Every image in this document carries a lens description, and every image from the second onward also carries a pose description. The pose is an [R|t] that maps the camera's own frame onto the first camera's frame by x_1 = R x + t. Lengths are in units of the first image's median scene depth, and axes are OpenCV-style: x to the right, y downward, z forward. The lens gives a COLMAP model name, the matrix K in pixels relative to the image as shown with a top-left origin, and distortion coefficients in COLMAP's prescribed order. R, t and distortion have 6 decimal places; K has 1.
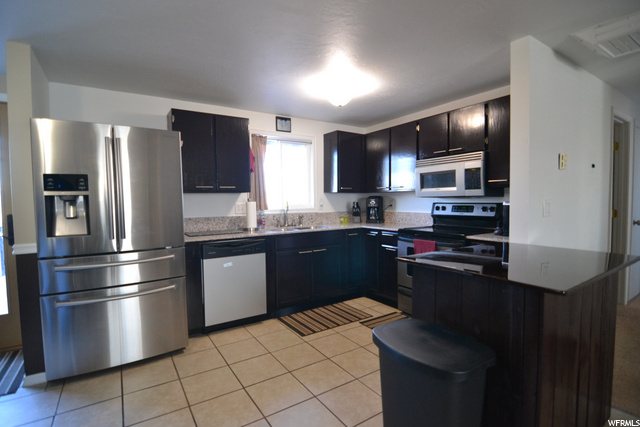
lens RADIAL K [[310.9, 0, 321.3], [0, 310.9, 214.4], [0, 0, 1]] dist [-0.006745, -0.002492]
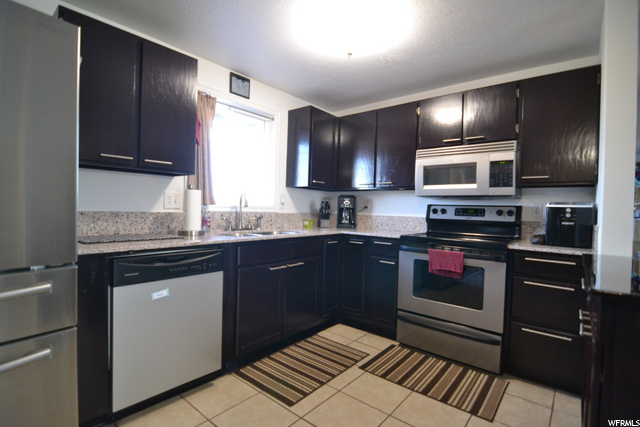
lens RADIAL K [[310.9, 0, 318.1], [0, 310.9, 213.8], [0, 0, 1]] dist [-0.006745, -0.002492]
pose [[0.957715, 0.033117, 0.285805, -0.160711], [-0.025359, 0.999204, -0.030807, 0.021124], [-0.286598, 0.022256, 0.957793, 0.310928]]
